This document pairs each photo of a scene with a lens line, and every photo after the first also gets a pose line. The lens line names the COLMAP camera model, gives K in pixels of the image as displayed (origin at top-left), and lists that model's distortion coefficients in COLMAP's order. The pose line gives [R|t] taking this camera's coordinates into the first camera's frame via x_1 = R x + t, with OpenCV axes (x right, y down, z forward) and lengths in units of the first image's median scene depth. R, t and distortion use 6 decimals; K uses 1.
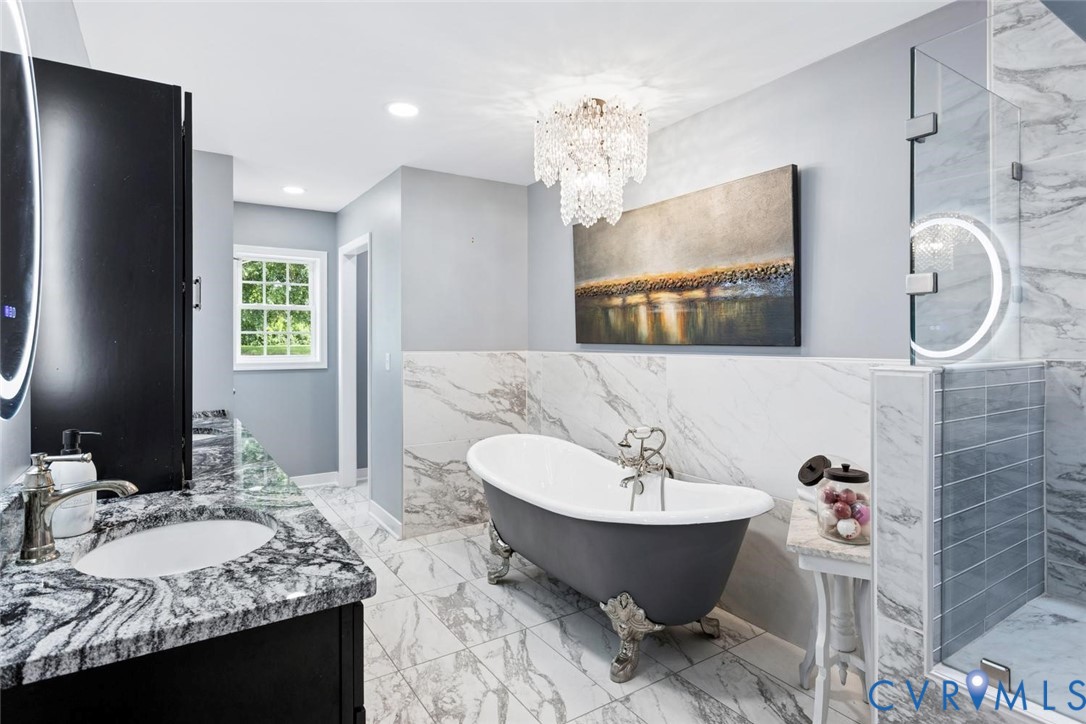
lens RADIAL K [[566.9, 0, 521.4], [0, 566.9, 340.4], [0, 0, 1]] dist [-0.006385, 0.003858]
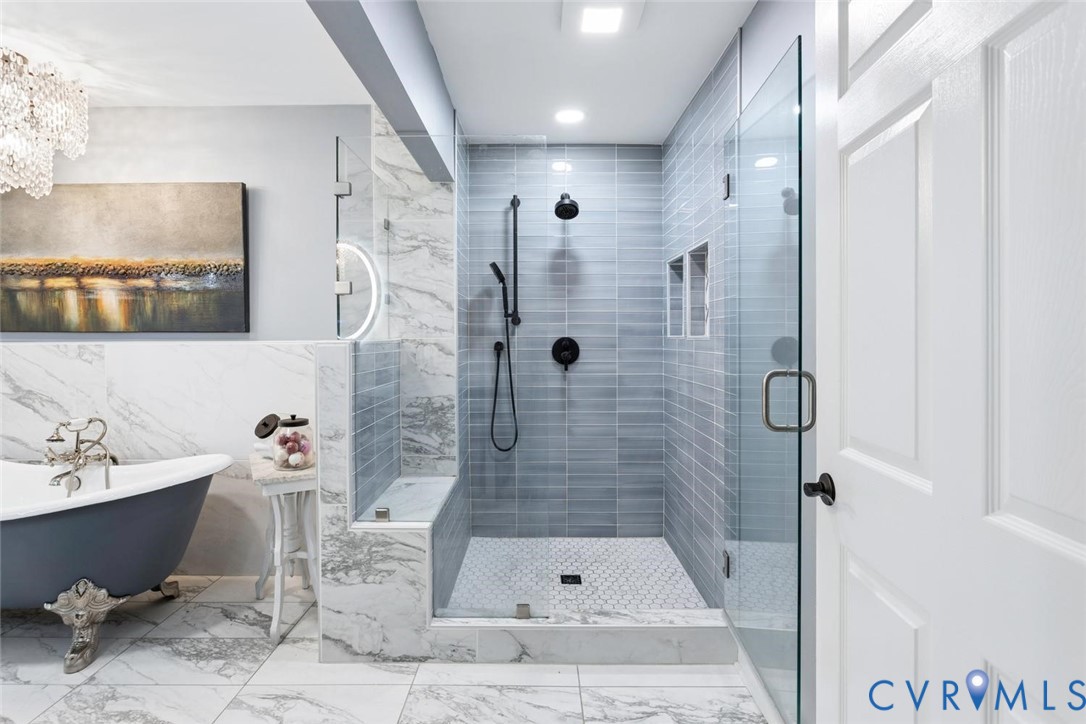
lens RADIAL K [[566.9, 0, 542.3], [0, 566.9, 352.5], [0, 0, 1]] dist [-0.006385, 0.003858]
pose [[0.534205, -0.020448, 0.845108, -0.212498], [0.002102, 0.999736, 0.022861, 0.028239], [-0.845352, -0.010435, 0.534107, -0.201235]]
